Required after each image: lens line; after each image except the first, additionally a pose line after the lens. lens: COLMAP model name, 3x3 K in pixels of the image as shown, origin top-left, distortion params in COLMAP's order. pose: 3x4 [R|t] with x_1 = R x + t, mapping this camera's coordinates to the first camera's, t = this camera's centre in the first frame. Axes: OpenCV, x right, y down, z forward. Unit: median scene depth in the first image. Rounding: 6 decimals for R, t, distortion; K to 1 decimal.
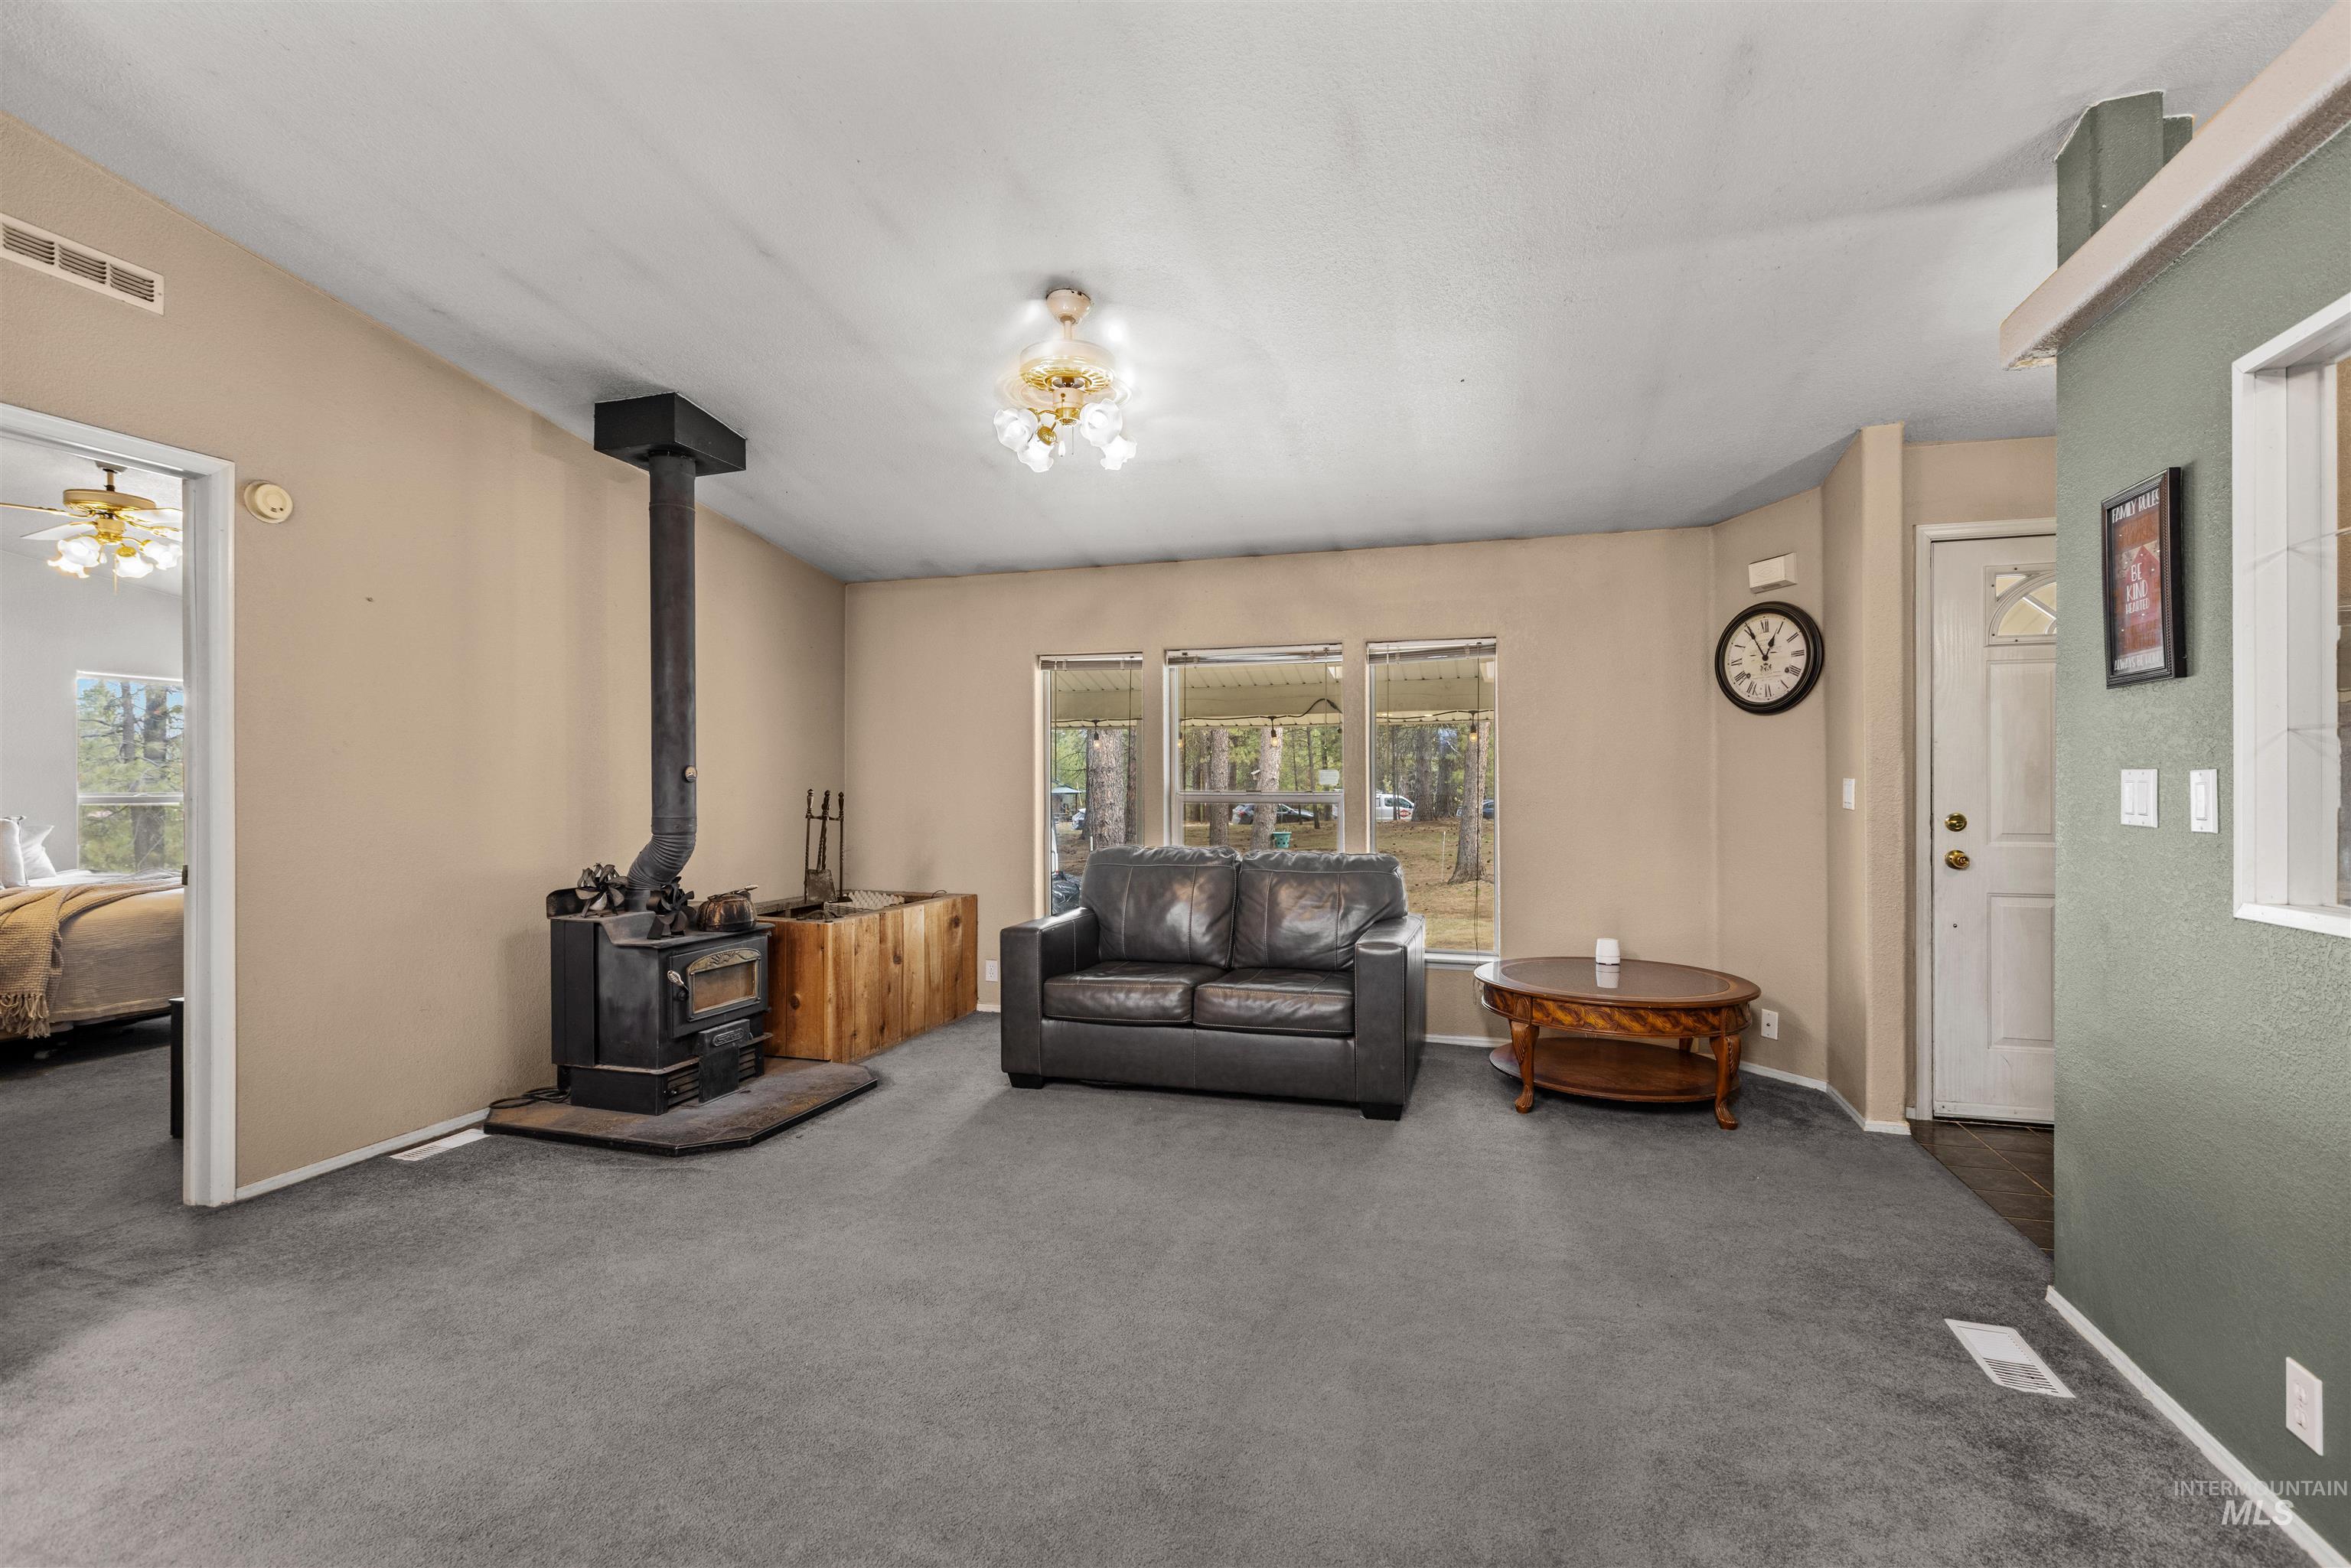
lens RADIAL K [[1050.9, 0, 1183.5], [0, 1050.9, 785.6], [0, 0, 1]] dist [0.000673, -0.000571]
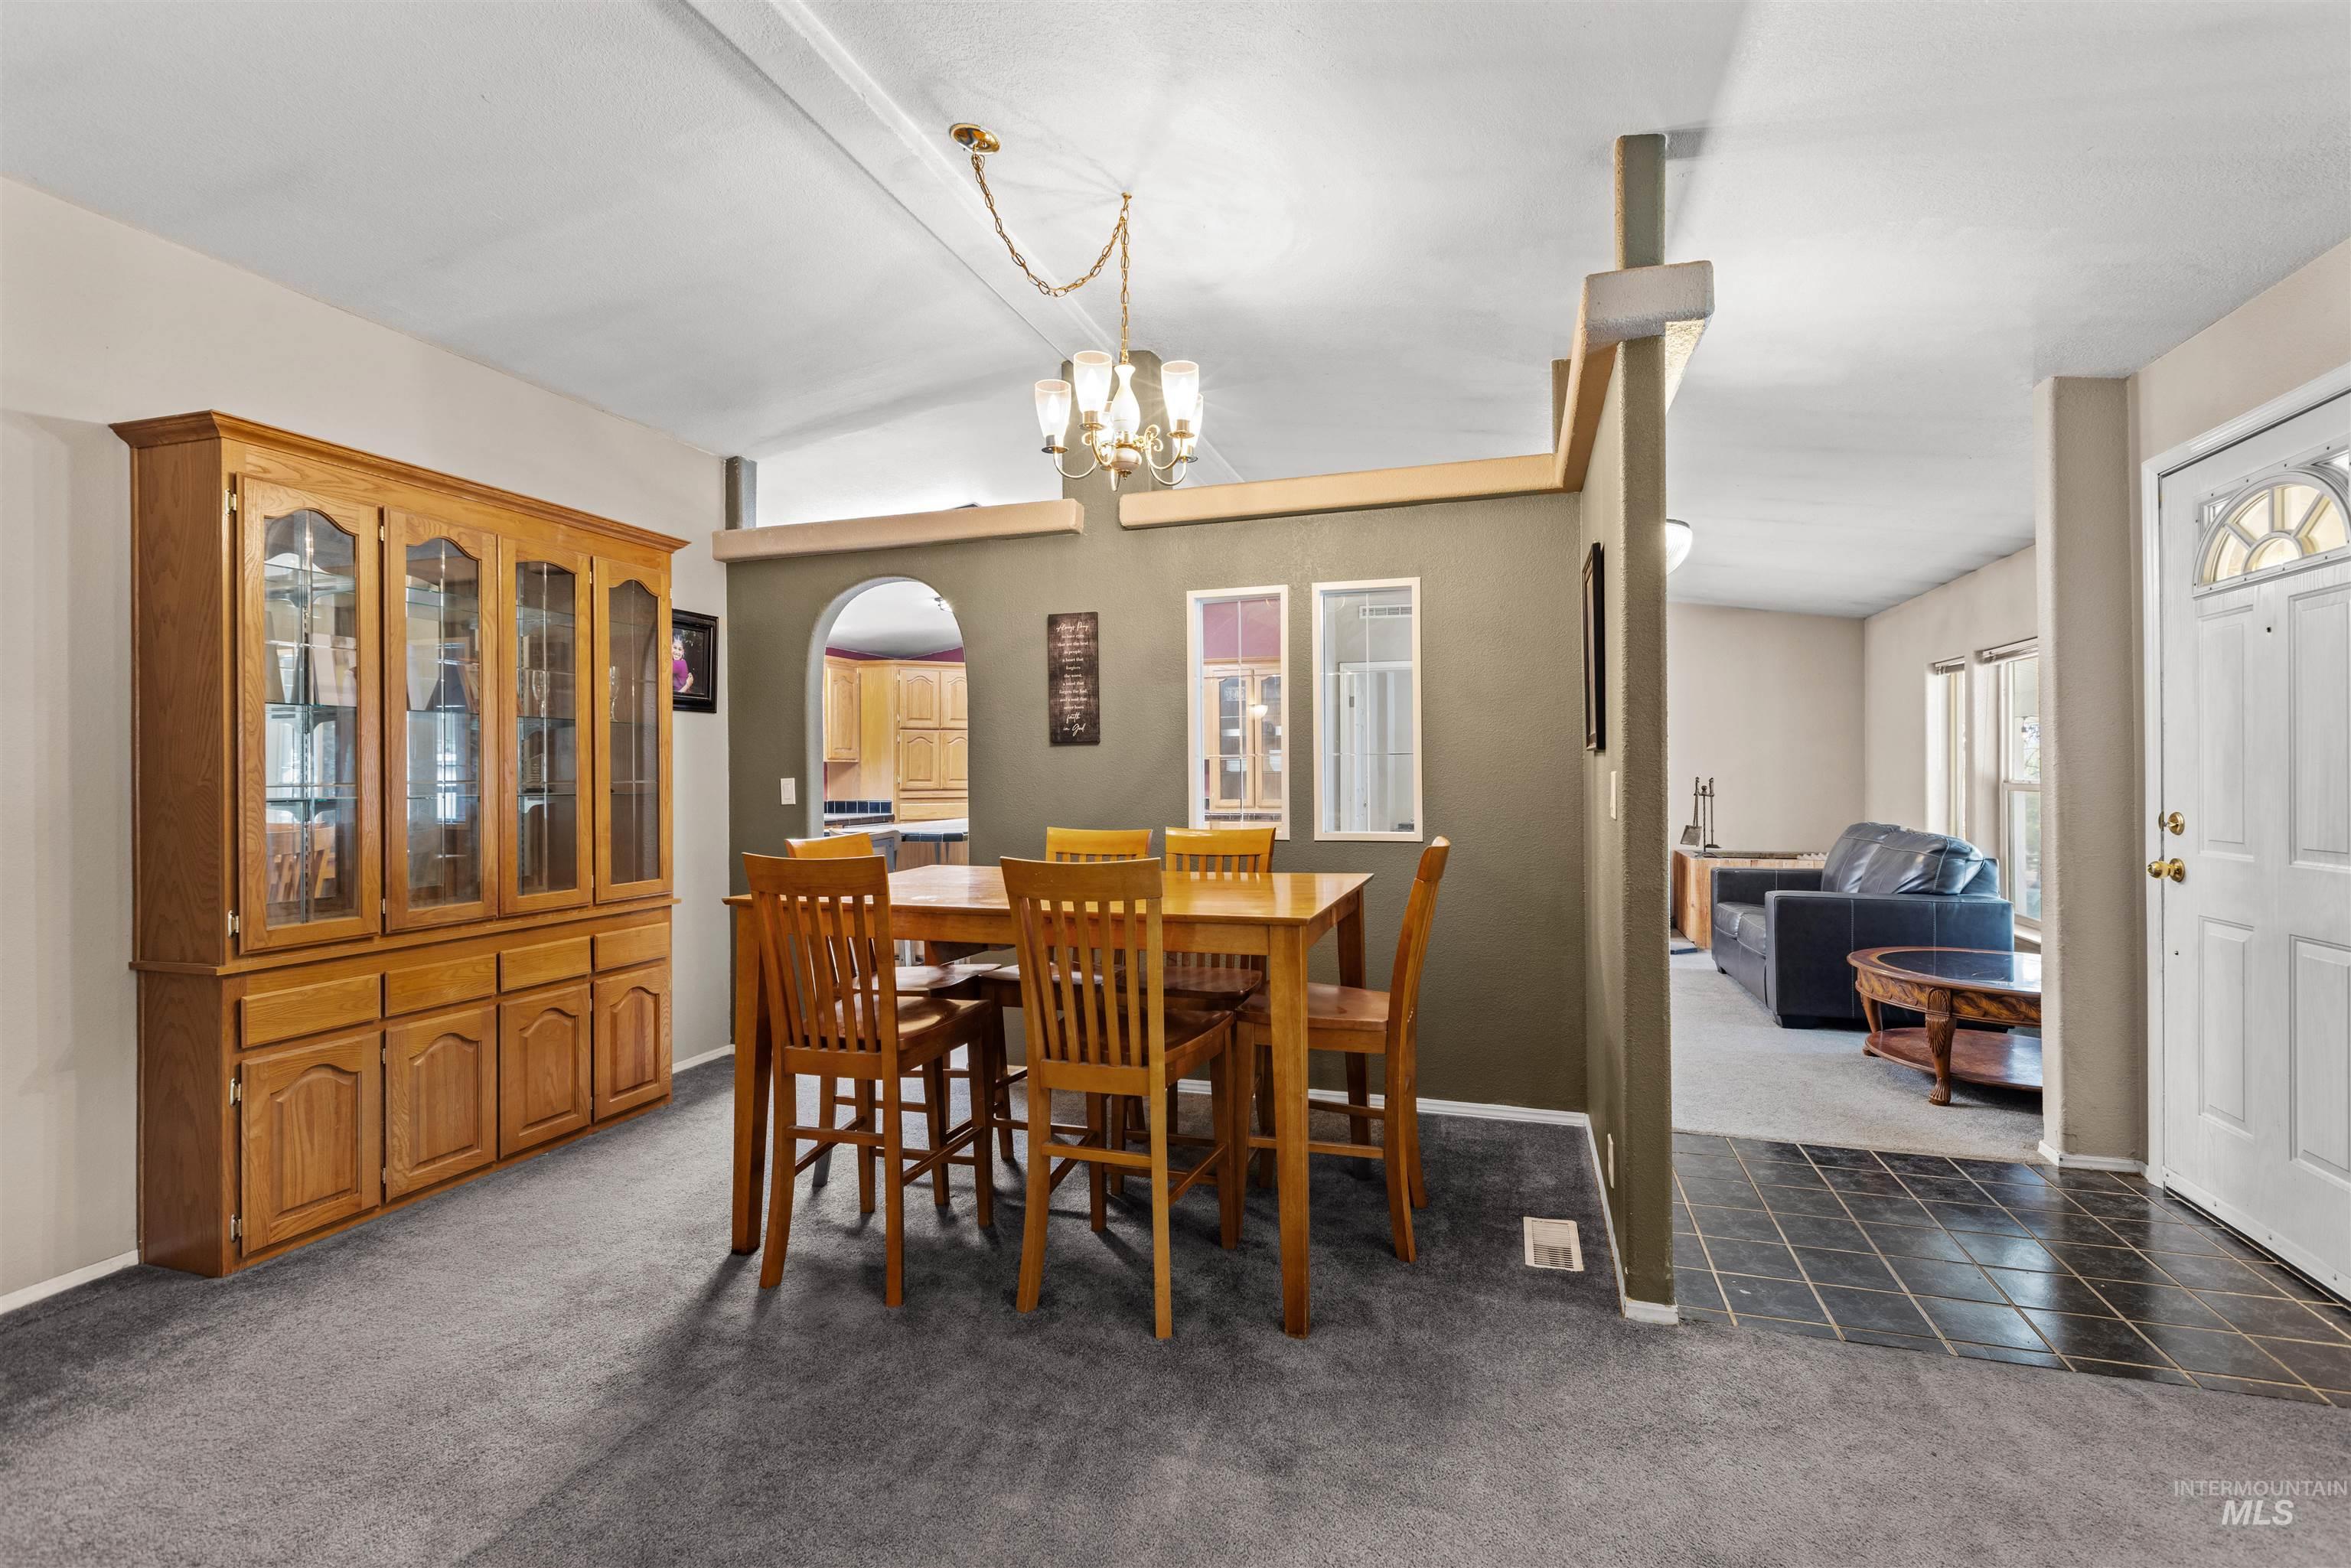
lens RADIAL K [[1052.7, 0, 1178.3], [0, 1052.7, 773.6], [0, 0, 1]] dist [-0.000750, -0.000175]
pose [[0.002898, 0.002732, -0.999992, 1.512188], [0.007186, 0.999970, 0.002753, -0.013058], [0.999970, -0.007194, 0.002878, 0.217512]]
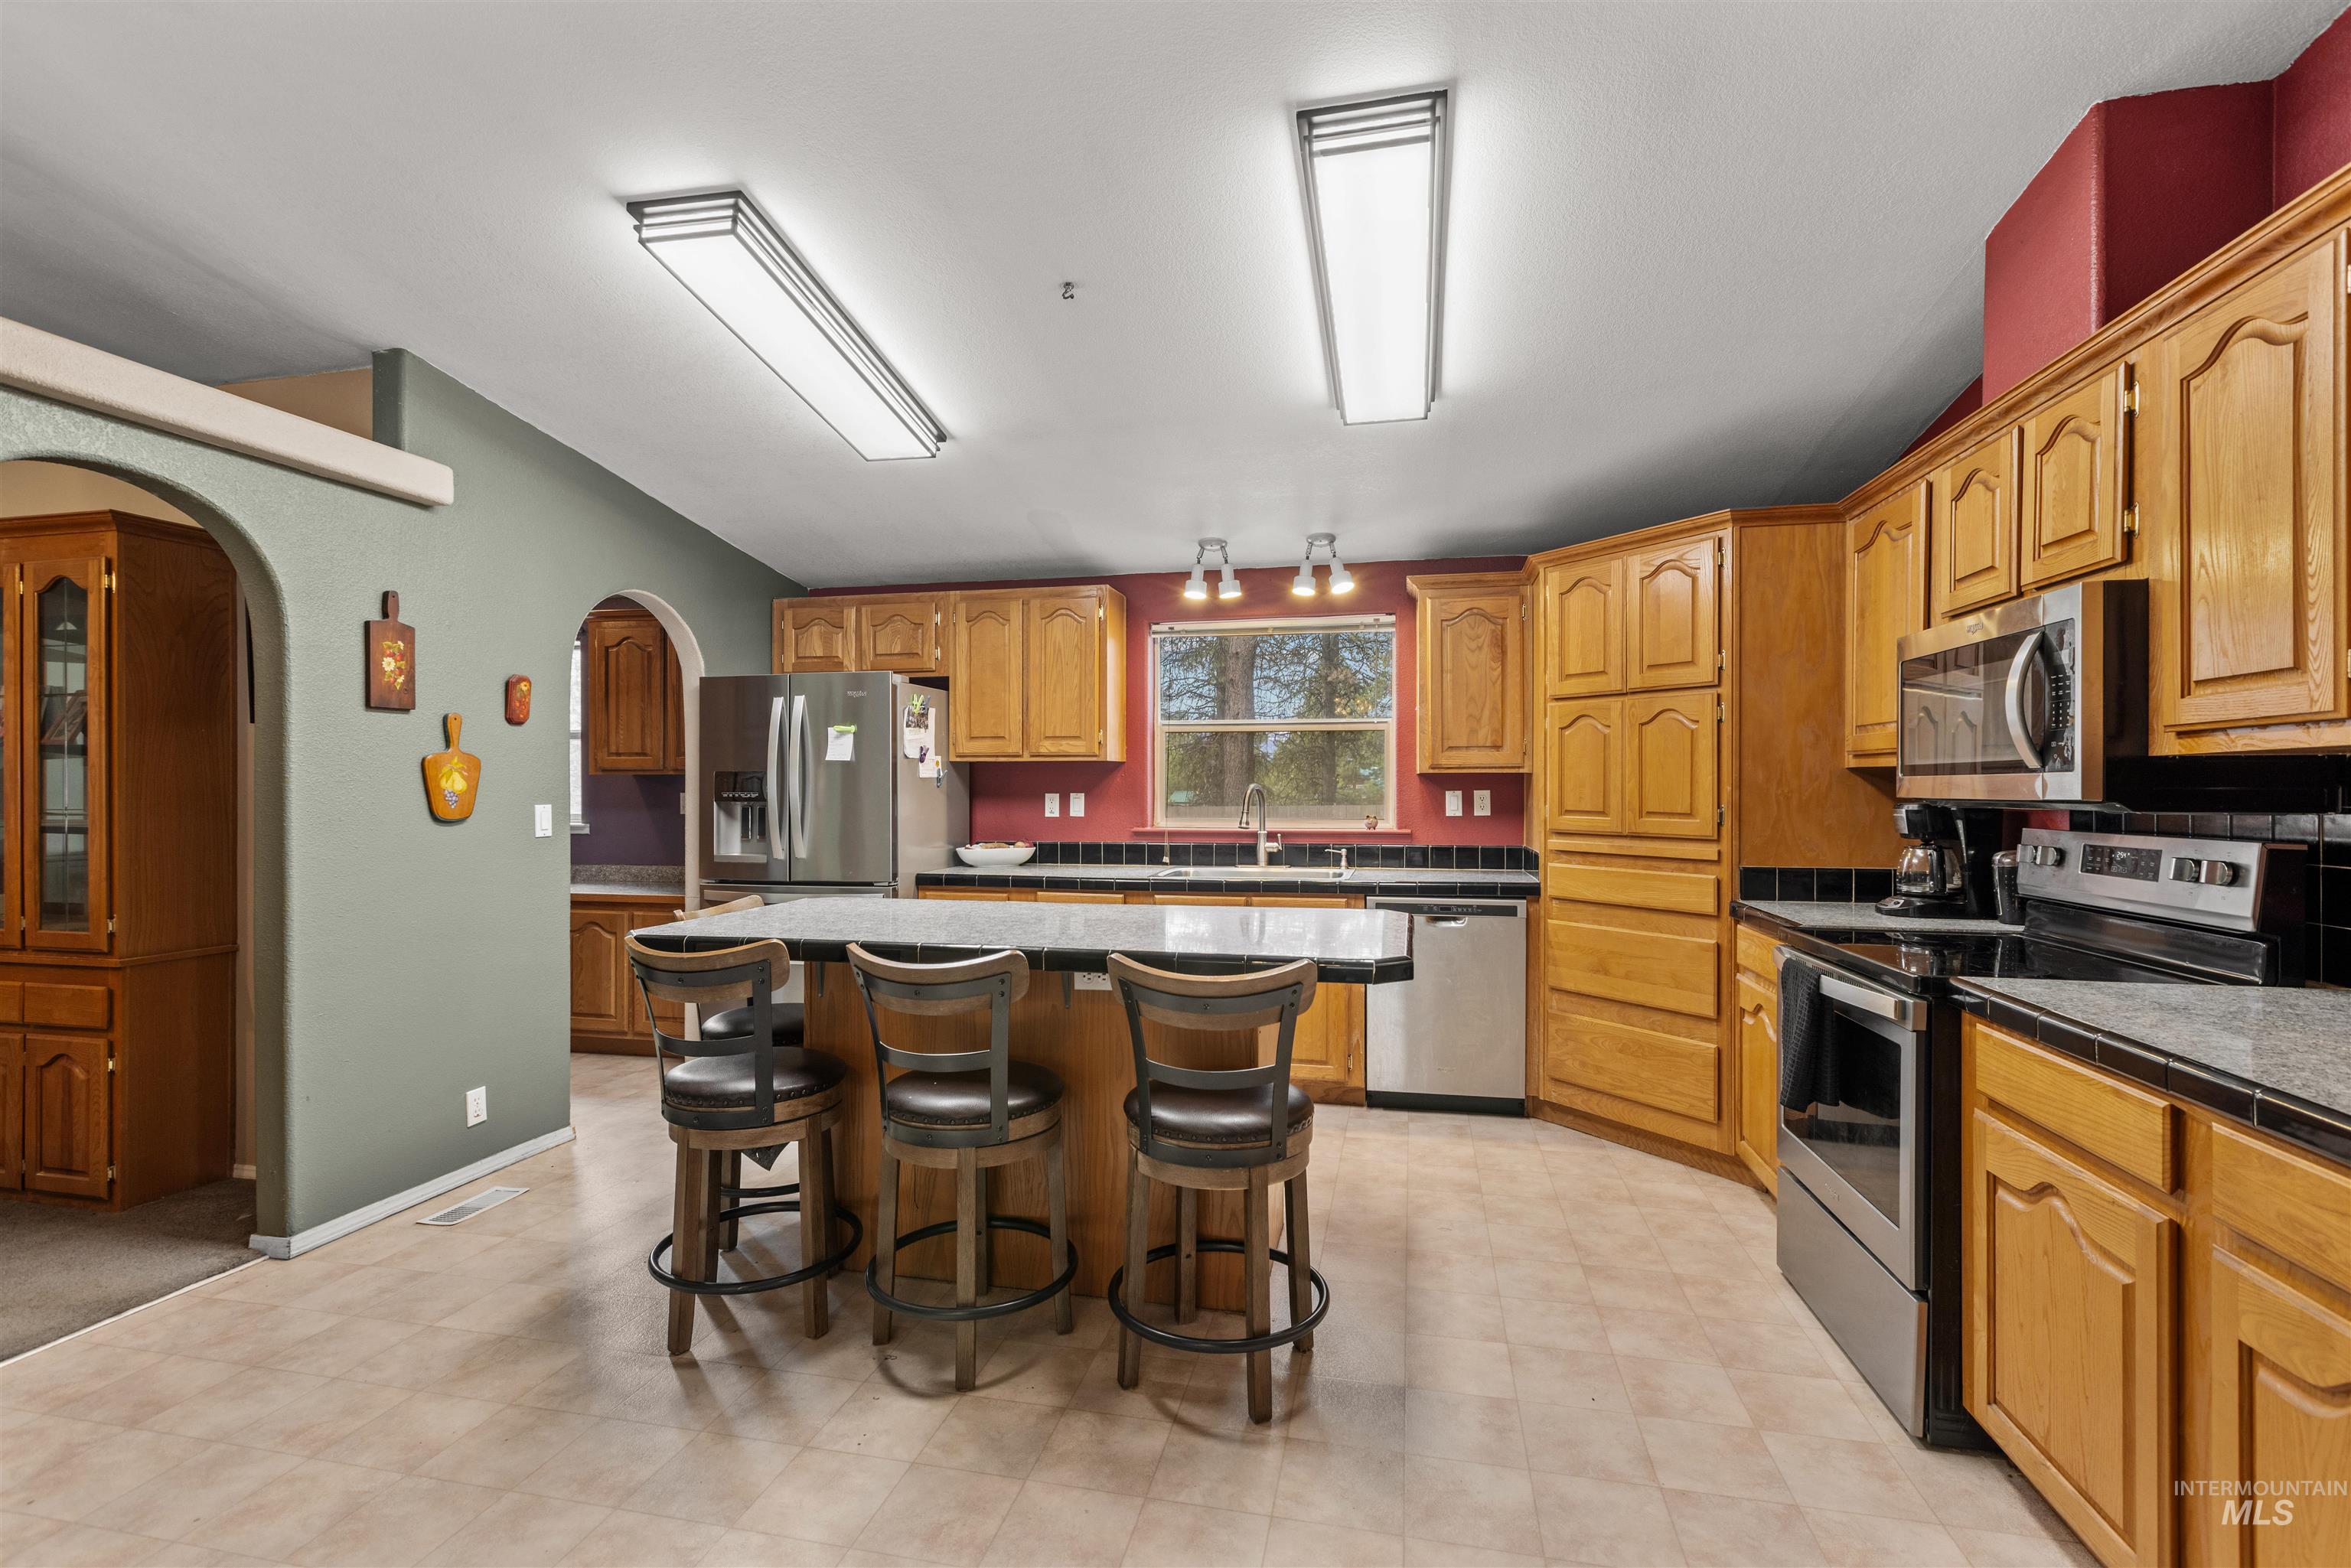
lens RADIAL K [[1050.9, 0, 1183.5], [0, 1050.9, 785.6], [0, 0, 1]] dist [0.000673, -0.000571]
pose [[-0.995823, 0.002568, -0.091271, -0.312741], [0.002613, 0.999997, -0.000381, -0.022497], [0.091270, -0.000618, -0.995826, 0.642640]]
